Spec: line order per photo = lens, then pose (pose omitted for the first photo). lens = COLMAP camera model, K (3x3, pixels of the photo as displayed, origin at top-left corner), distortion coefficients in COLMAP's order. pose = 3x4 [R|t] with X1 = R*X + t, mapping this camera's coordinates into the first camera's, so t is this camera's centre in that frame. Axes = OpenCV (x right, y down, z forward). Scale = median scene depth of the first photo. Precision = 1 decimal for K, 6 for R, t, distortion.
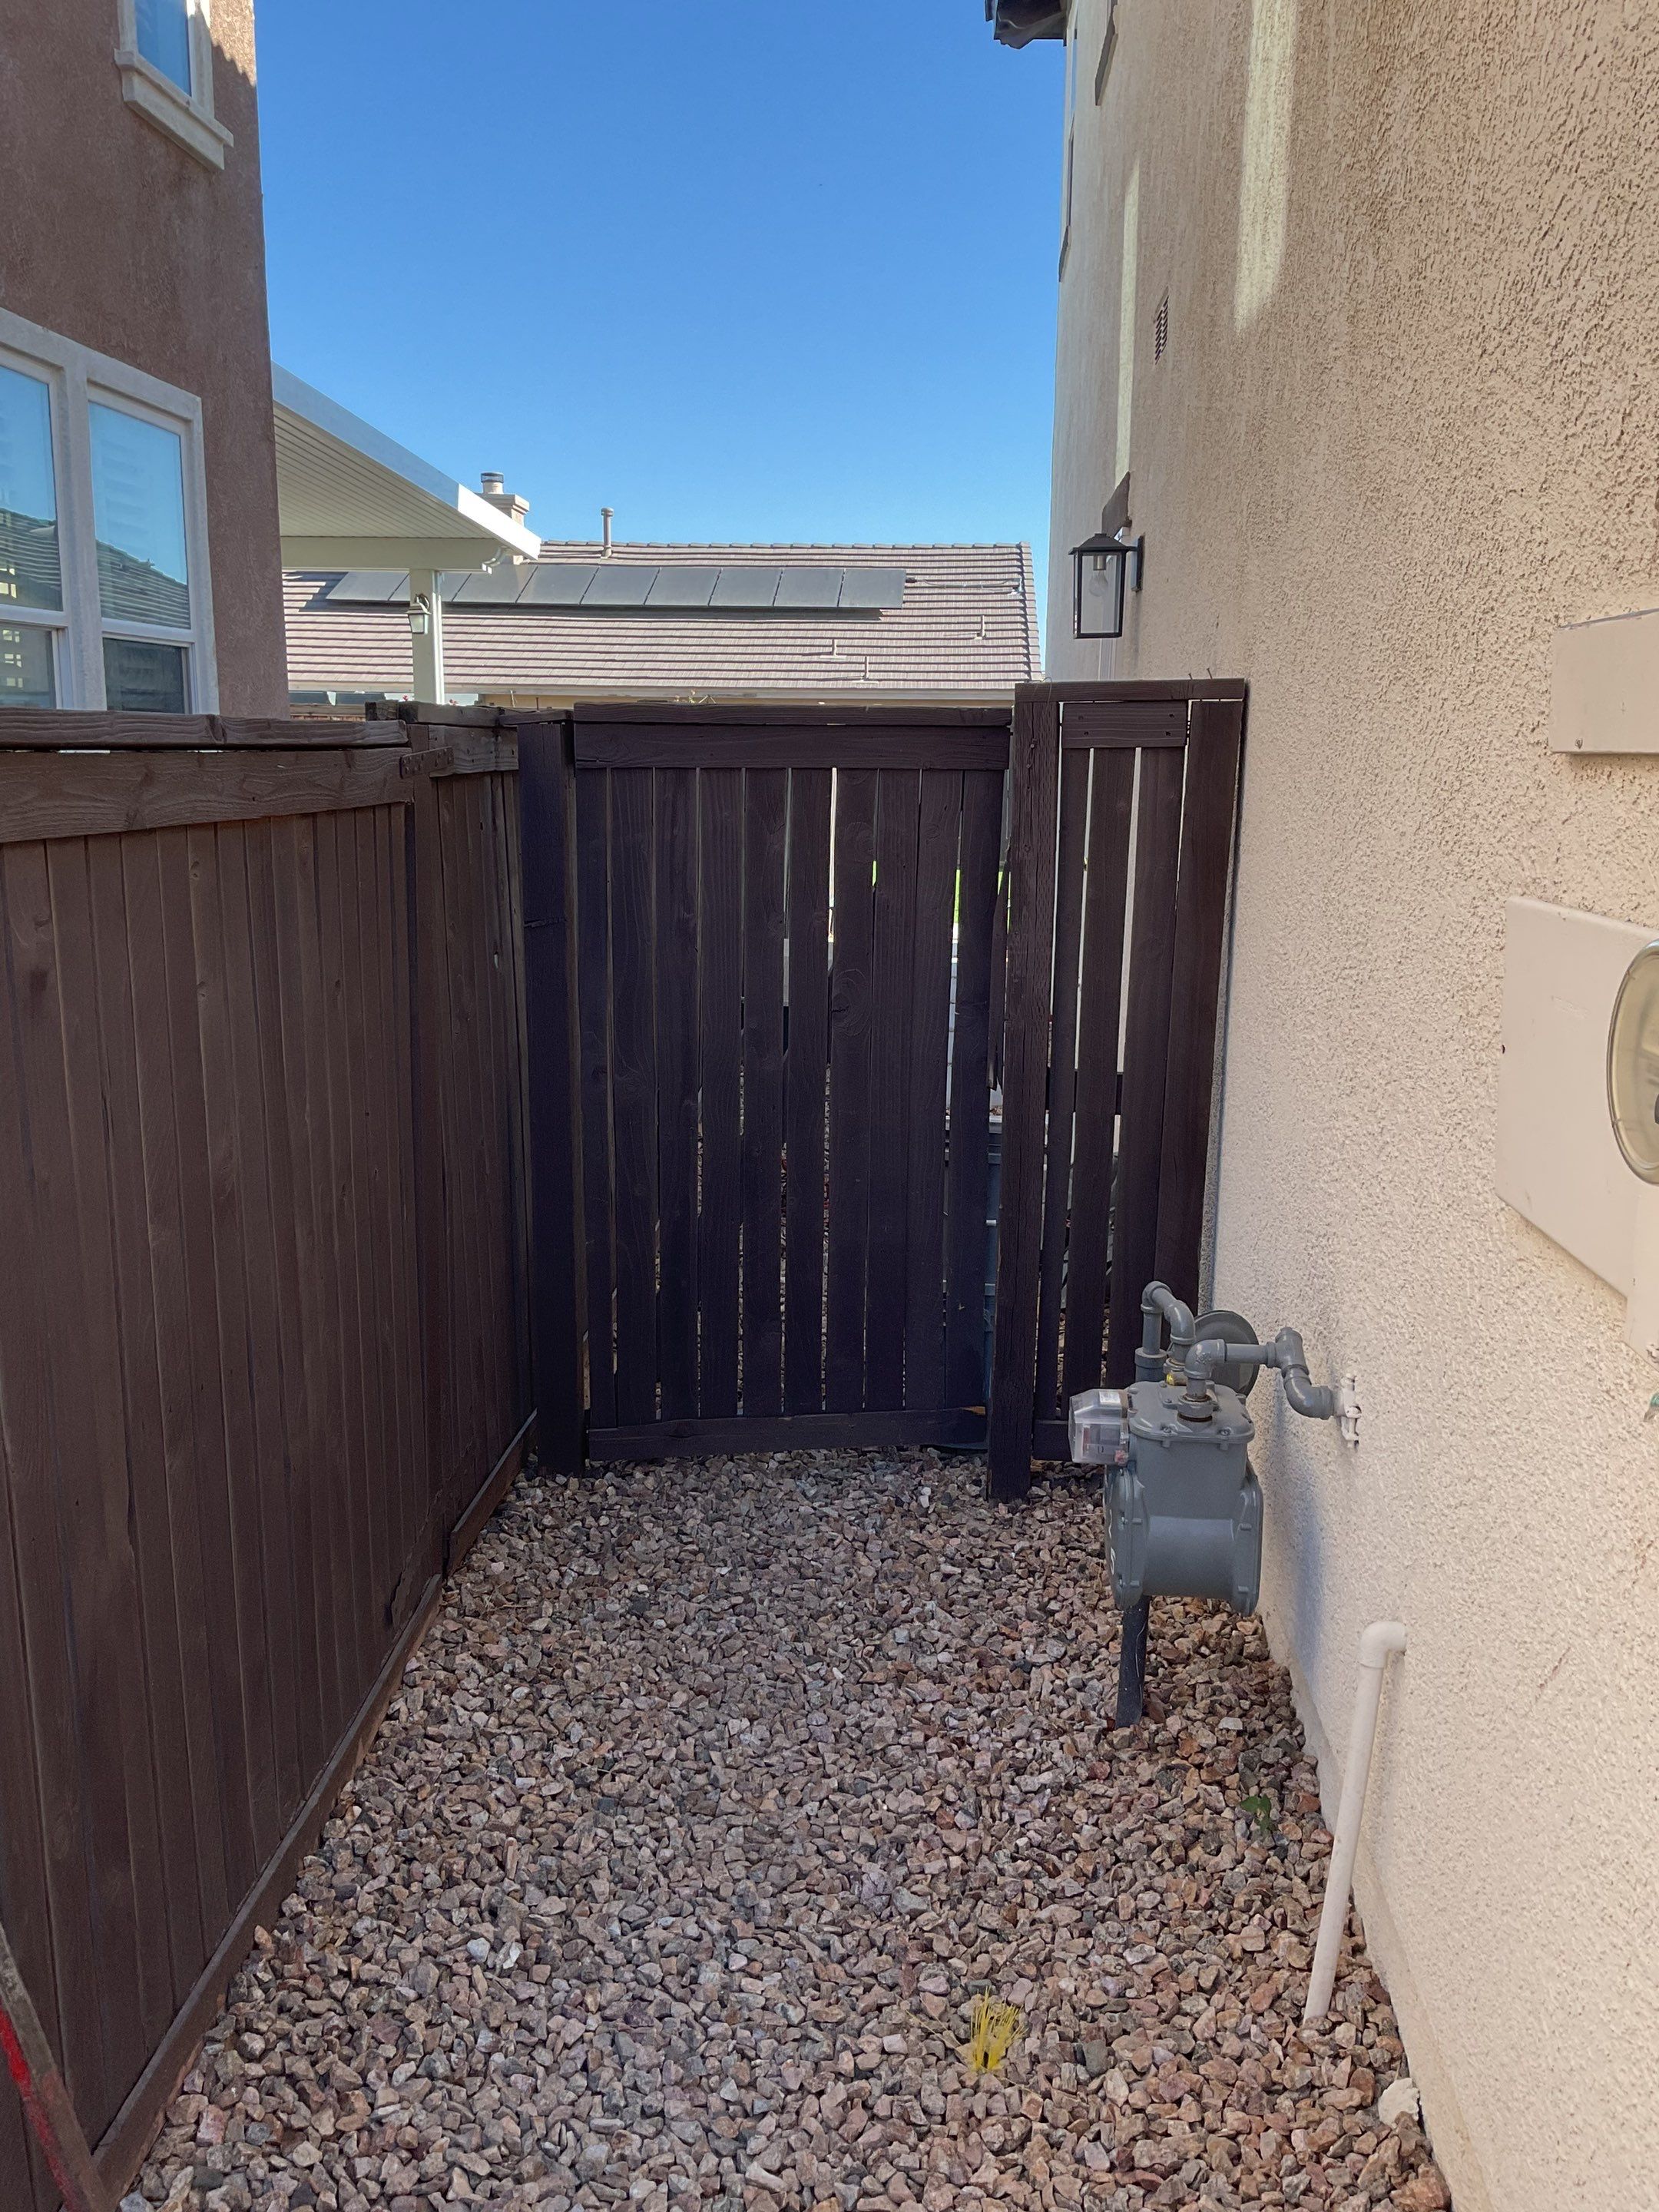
lens RADIAL K [[1793.6, 0, 829.5], [0, 1793.6, 1106.0], [0, 0, 1]] dist [0.052593, -0.092672]
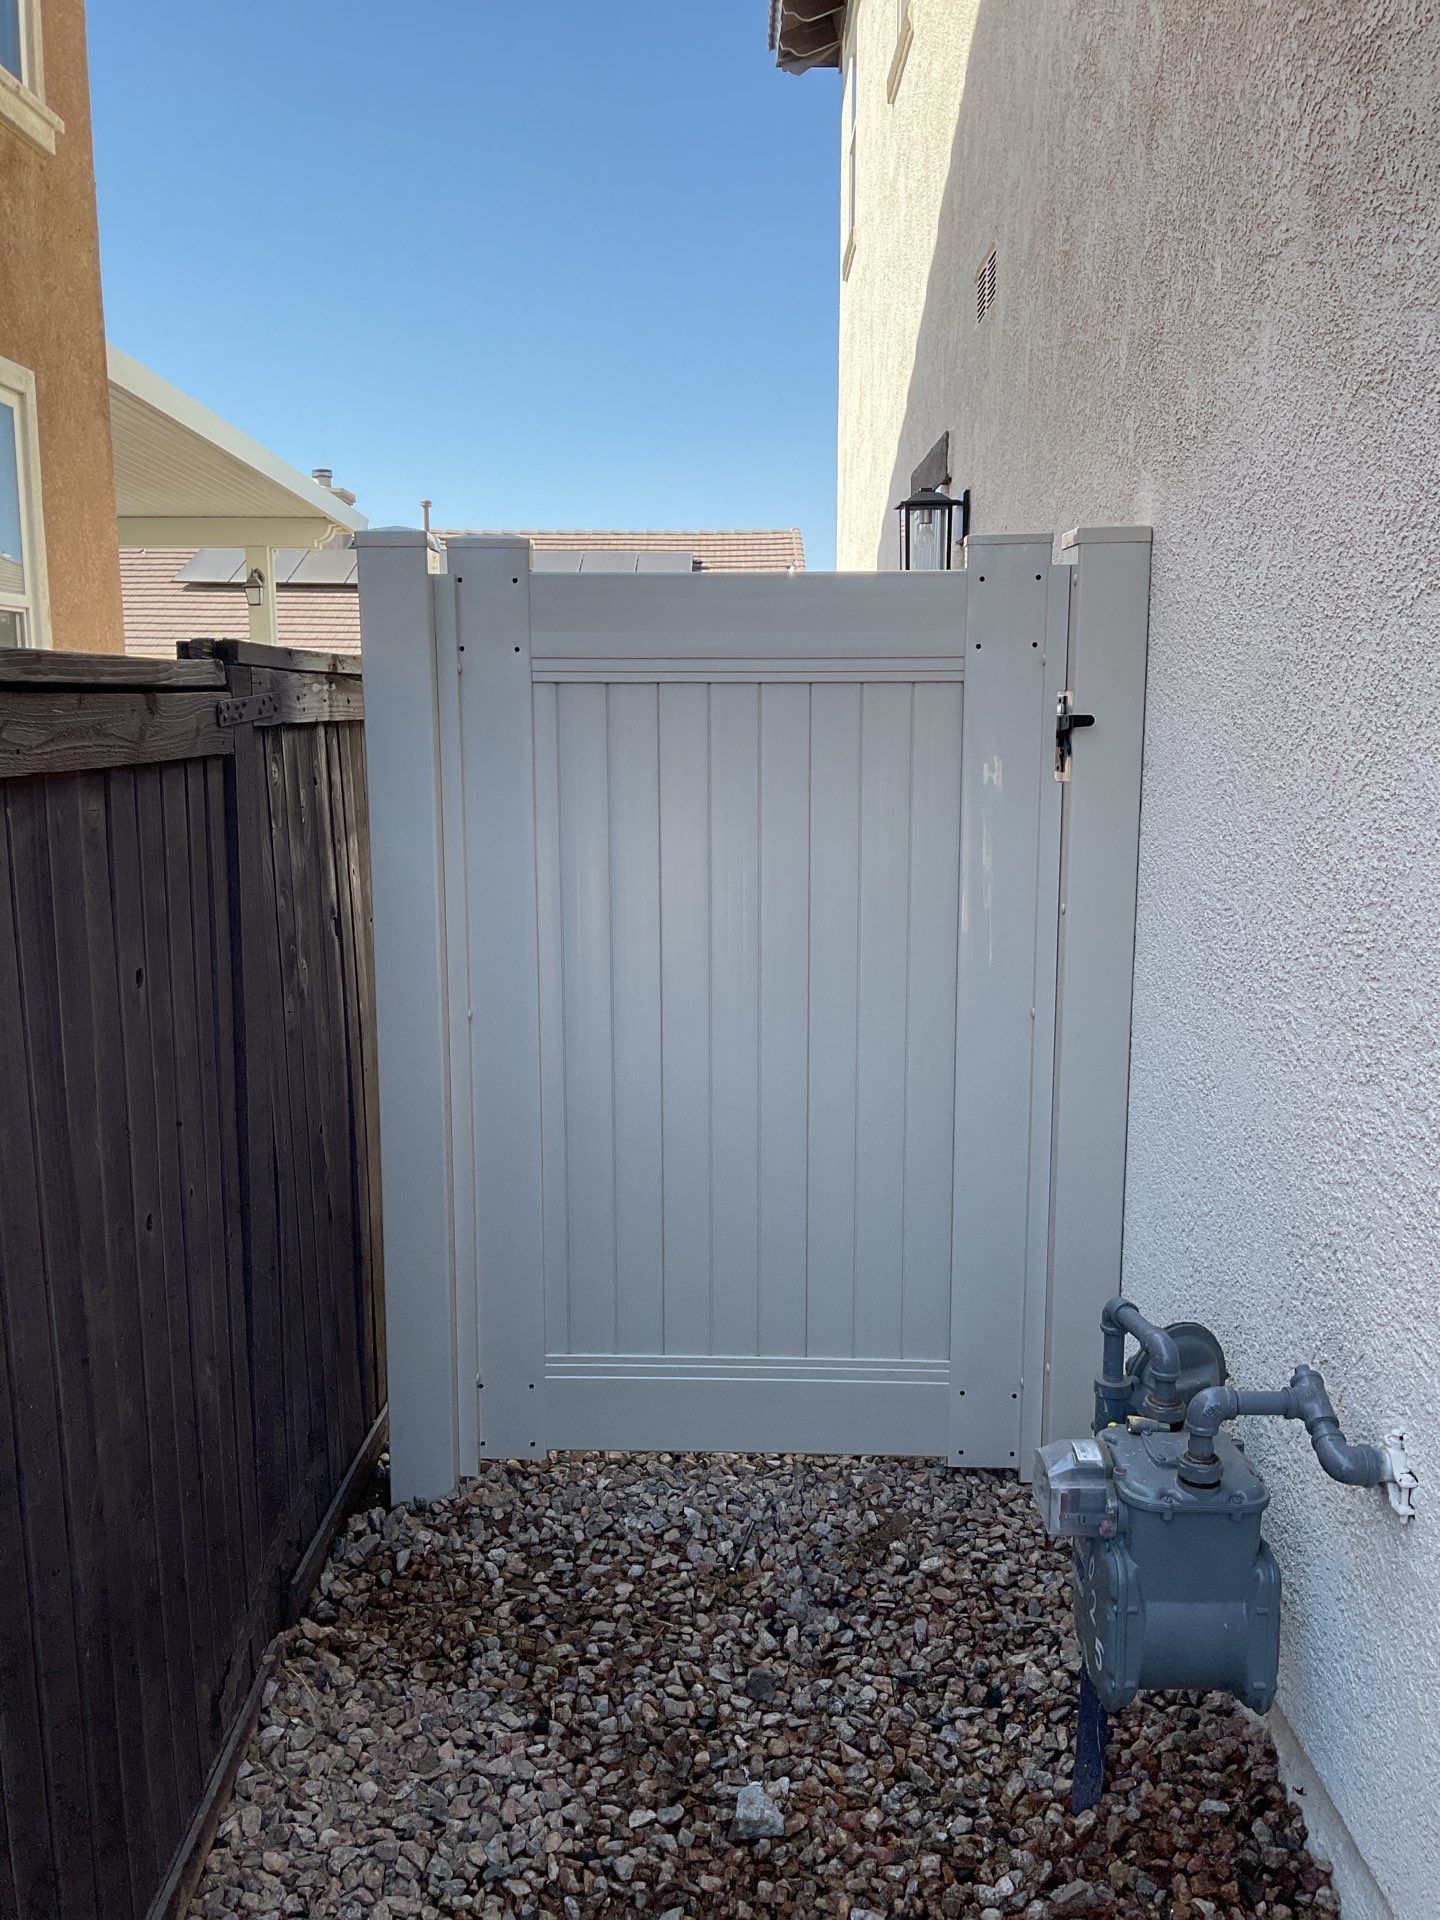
lens RADIAL K [[1556.9, 0, 720.0], [0, 1556.9, 960.0], [0, 0, 1]] dist [0.052593, -0.092672]
pose [[0.998001, -0.021727, 0.059338, -0.046088], [0.023962, 0.999019, -0.037232, -0.037738], [-0.058471, 0.038579, 0.997543, 0.246749]]
